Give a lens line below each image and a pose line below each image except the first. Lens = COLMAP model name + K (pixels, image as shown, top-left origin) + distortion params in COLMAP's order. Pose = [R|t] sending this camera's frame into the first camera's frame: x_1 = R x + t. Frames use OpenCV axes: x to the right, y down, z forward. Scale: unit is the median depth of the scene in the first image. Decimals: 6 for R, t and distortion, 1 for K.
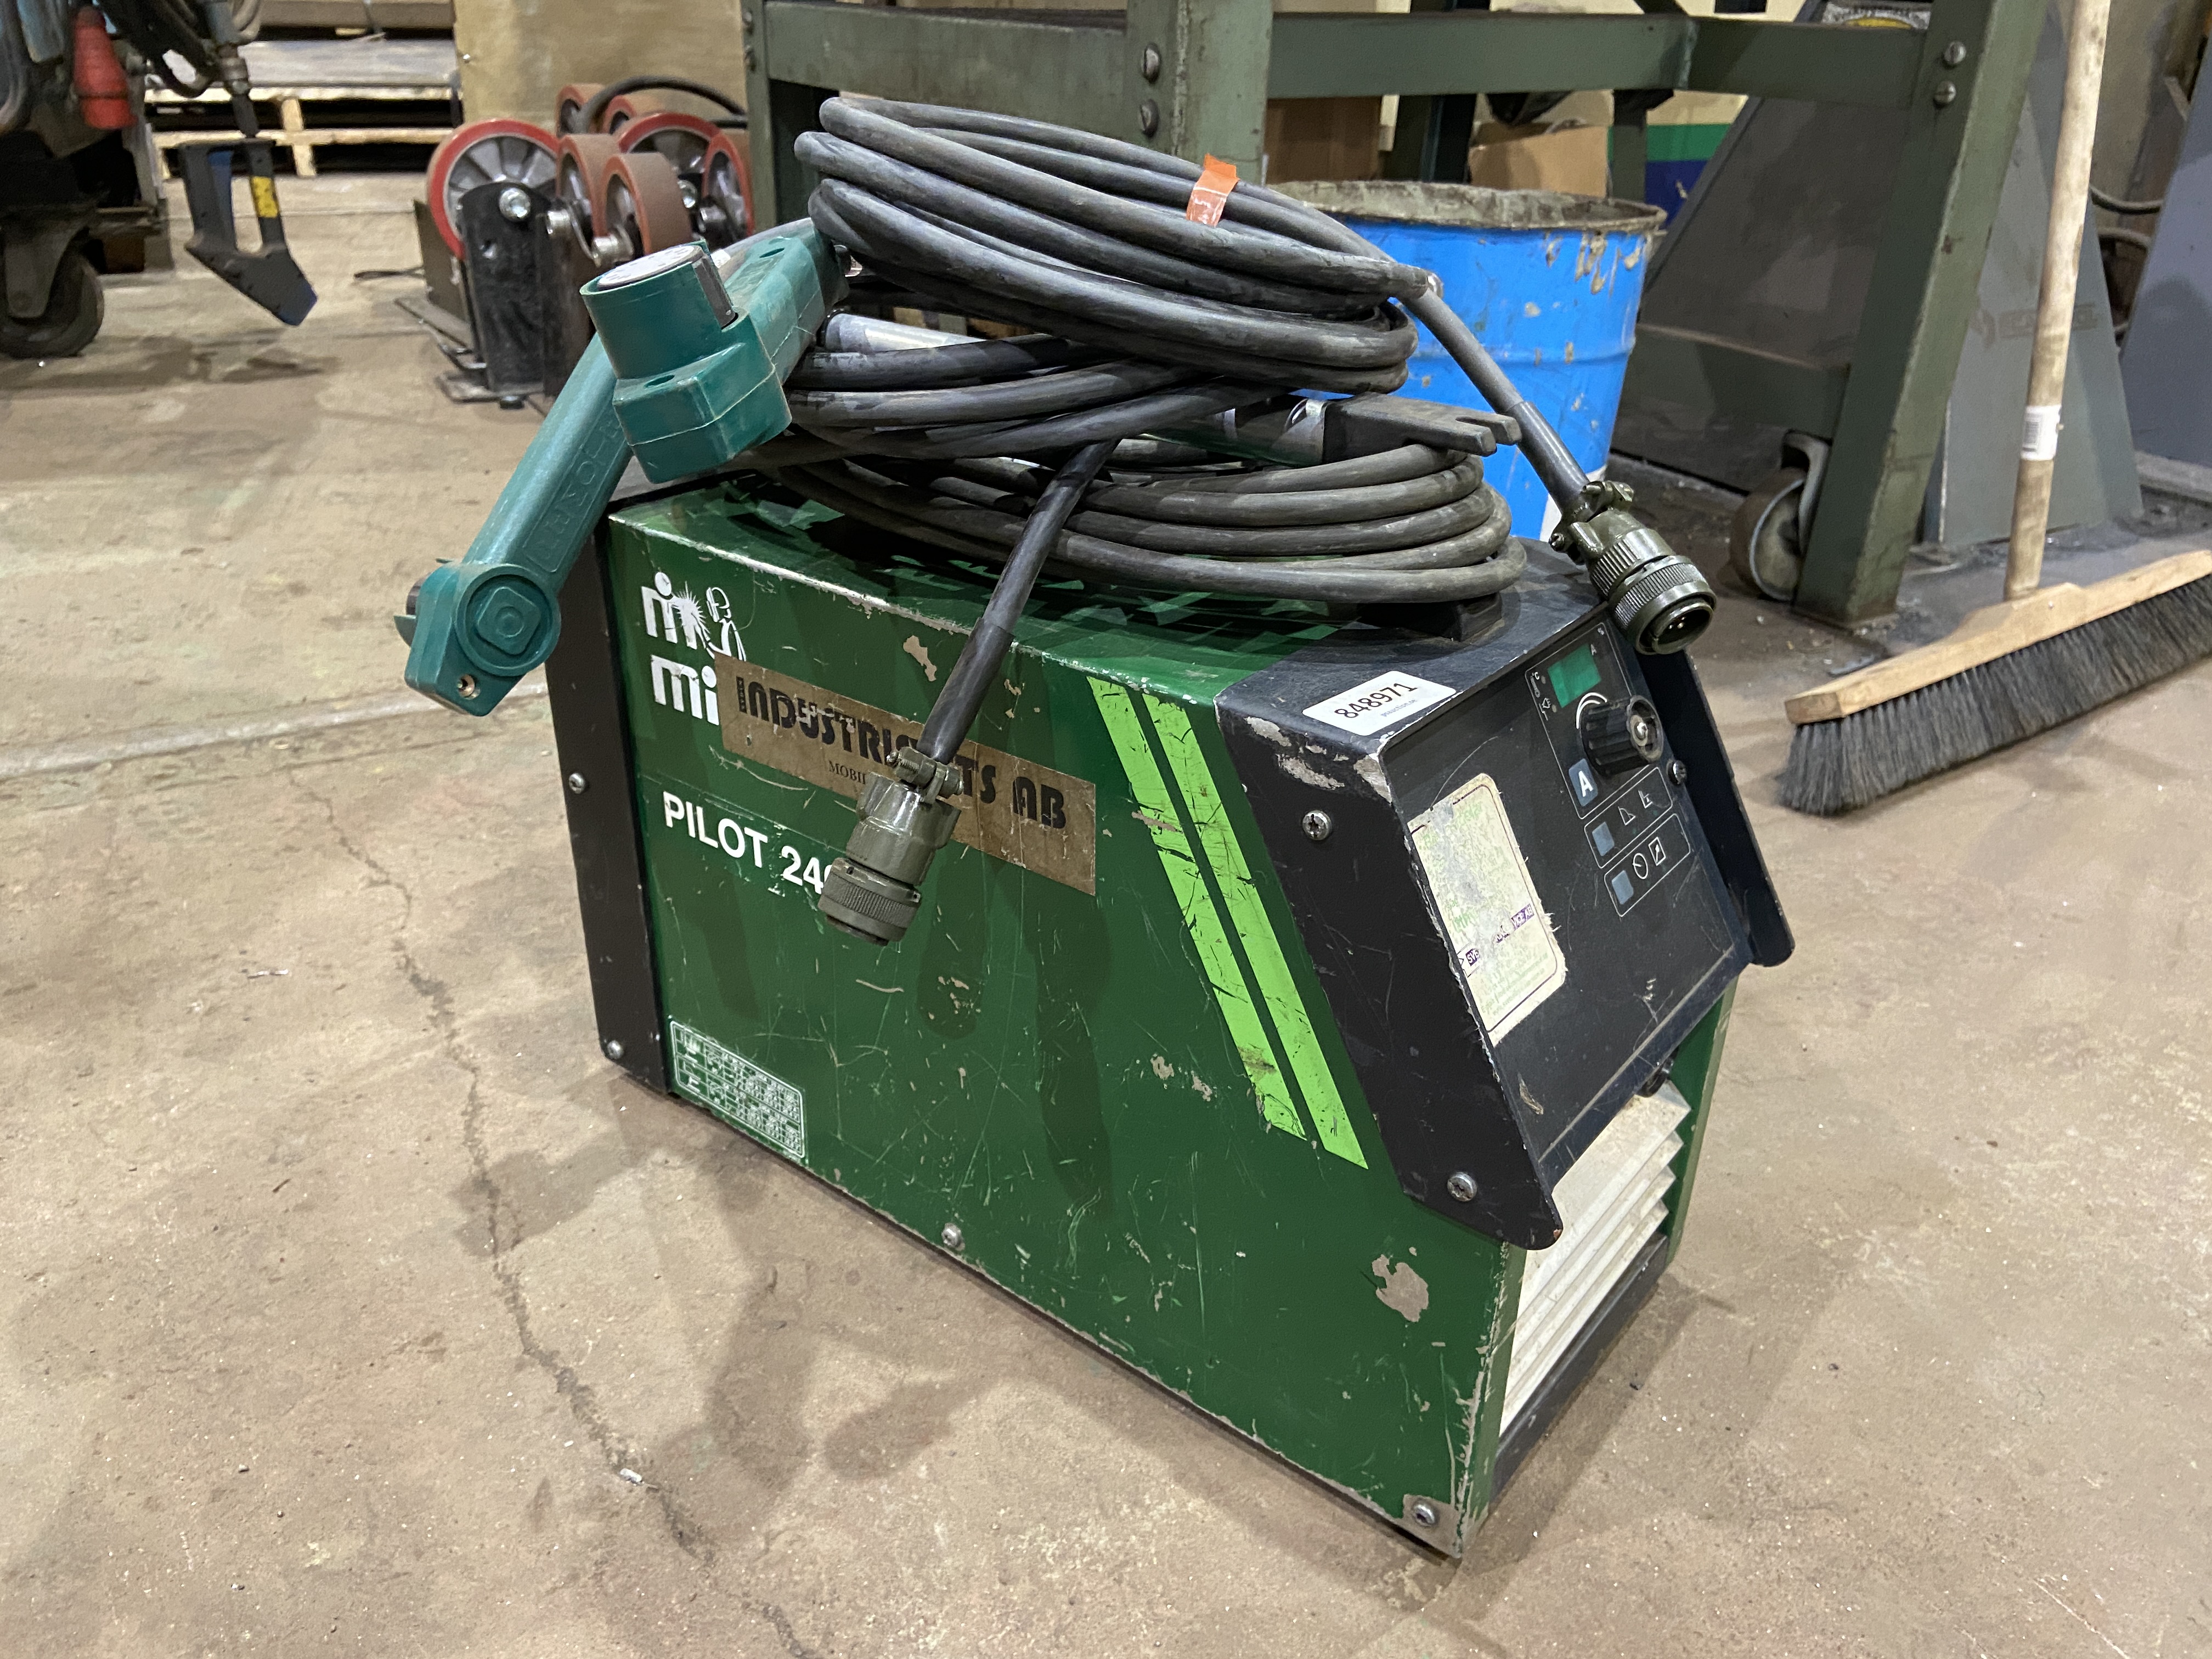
lens RADIAL K [[1647.4, 0, 1107.6], [0, 1647.4, 831.2], [0, 0, 1]] dist [-0.043645, -0.024953]
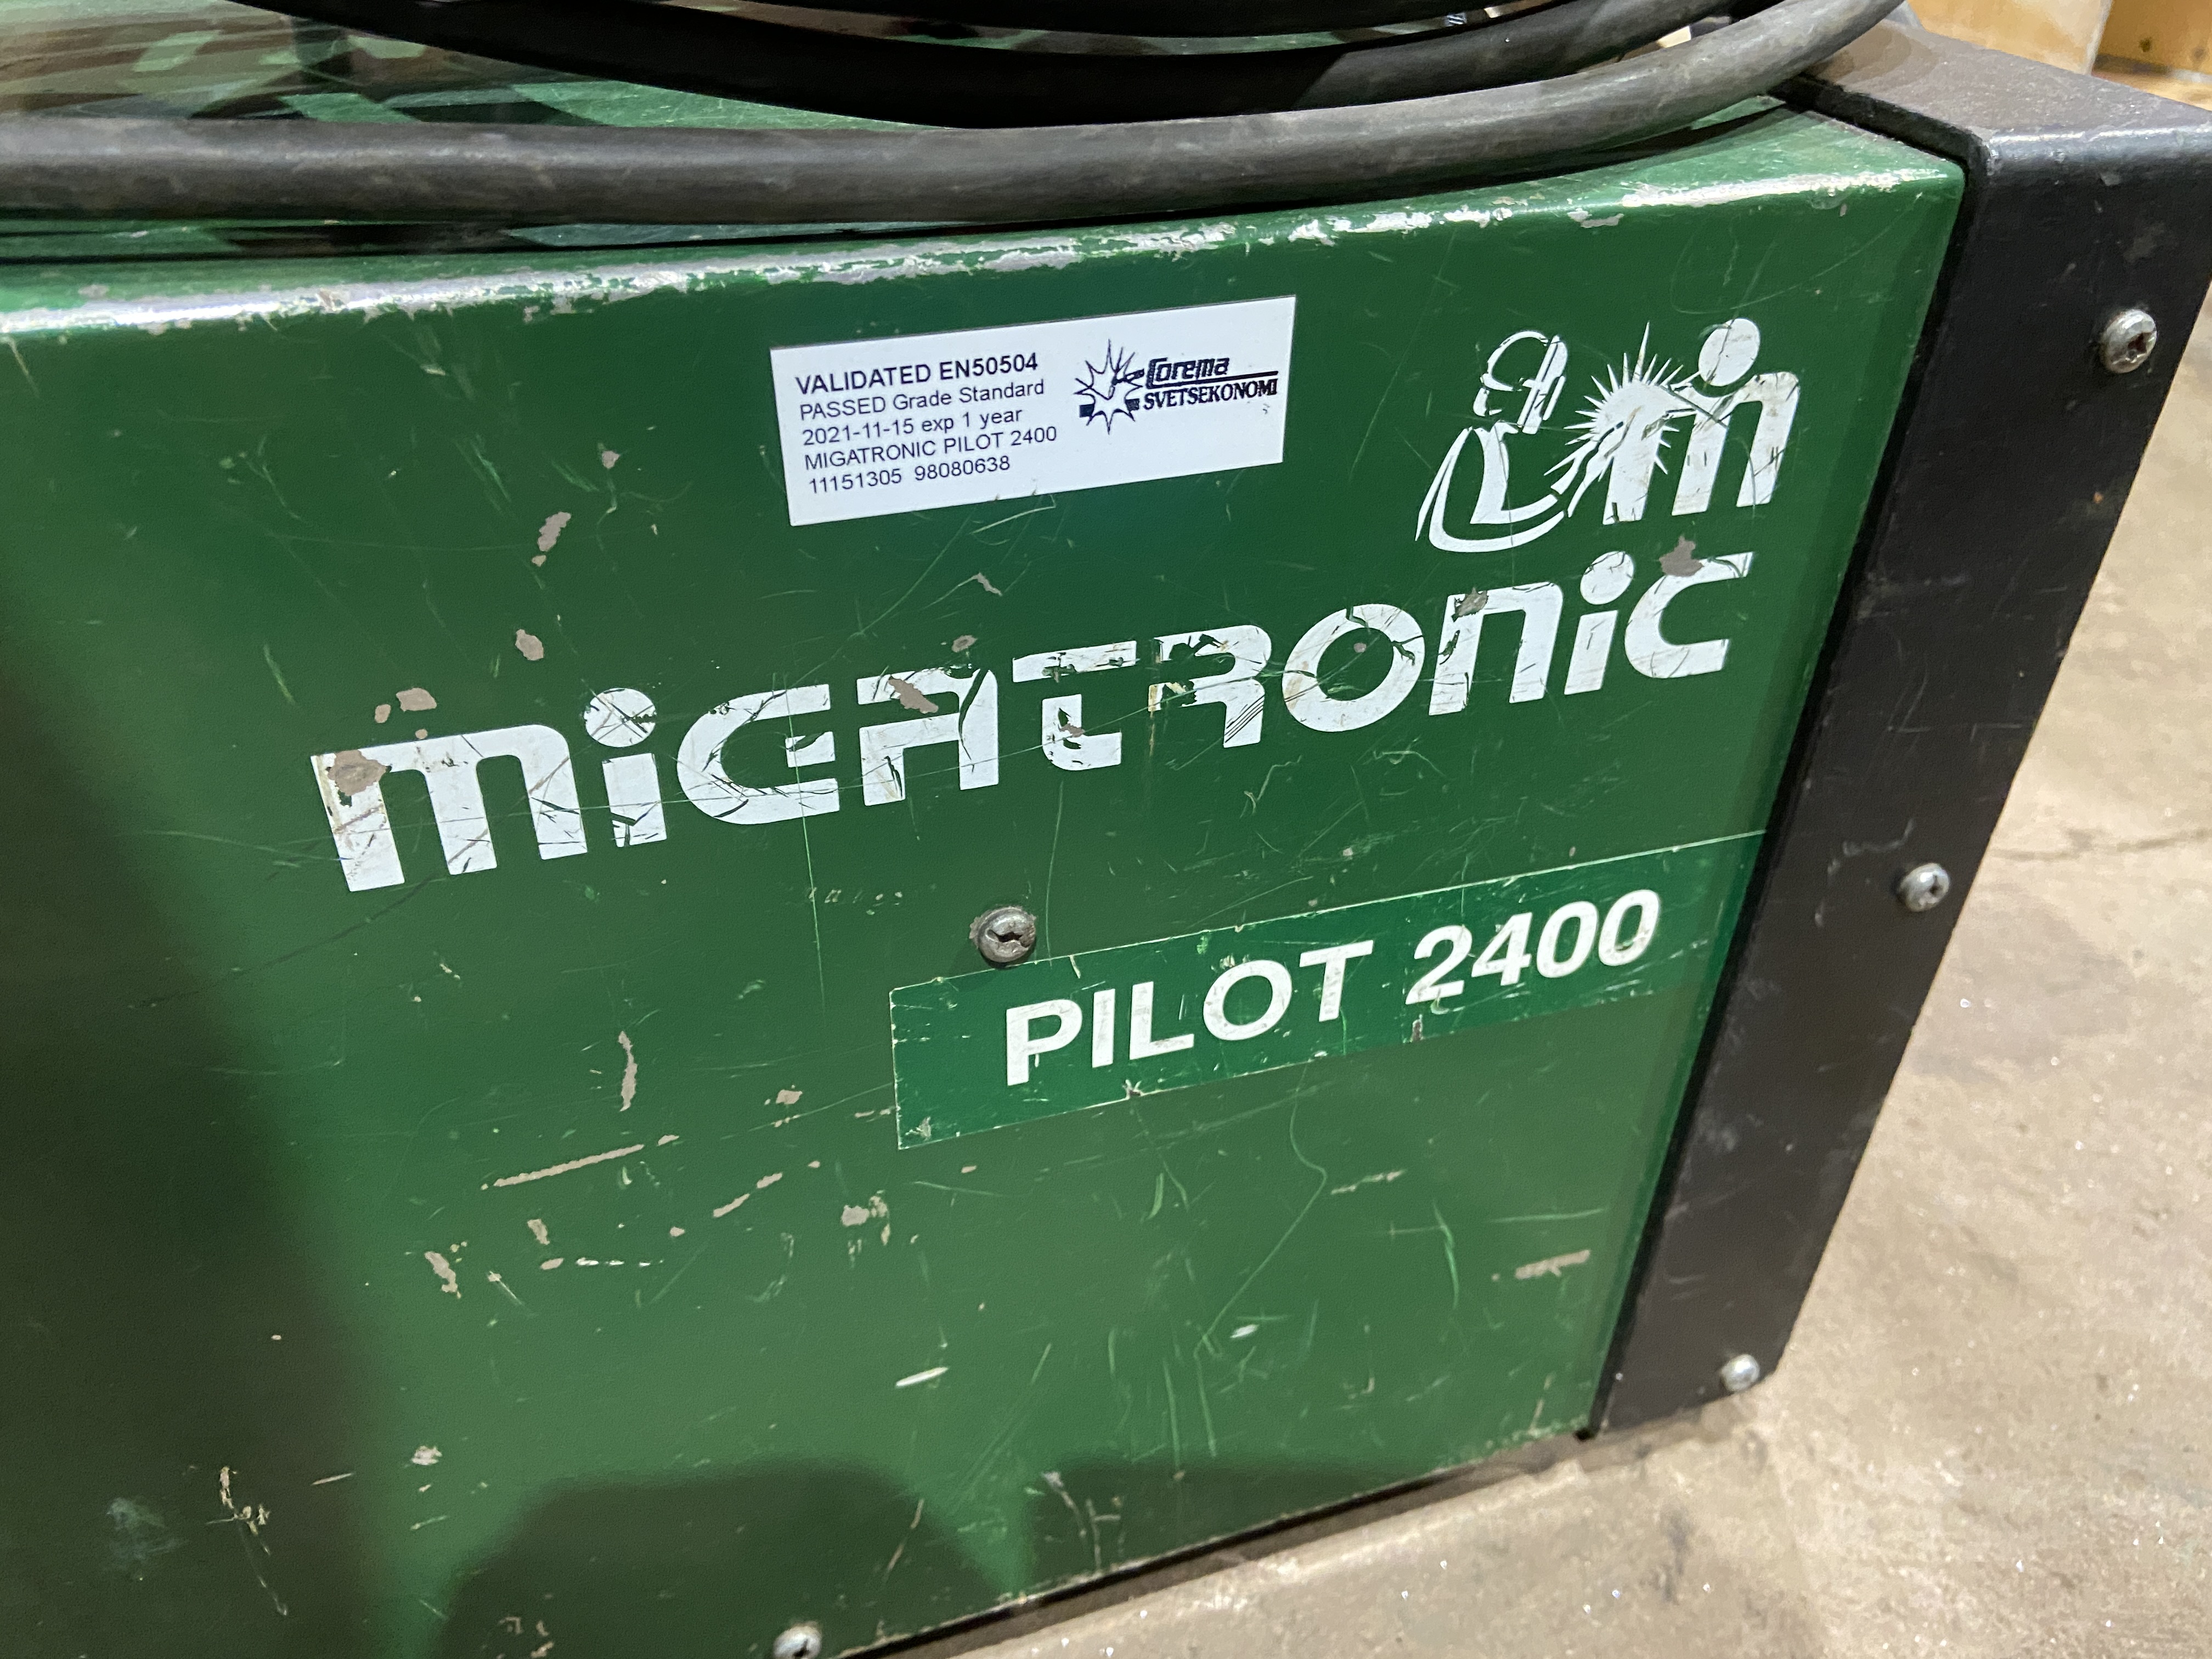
lens RADIAL K [[1647.4, 0, 1108.0], [0, 1647.4, 834.7], [0, 0, 1]] dist [-0.043645, -0.024953]
pose [[0.559284, -0.477830, 0.677407, -0.493217], [0.350170, 0.876854, 0.329406, -0.172209], [-0.751387, 0.052976, 0.657732, 0.755623]]
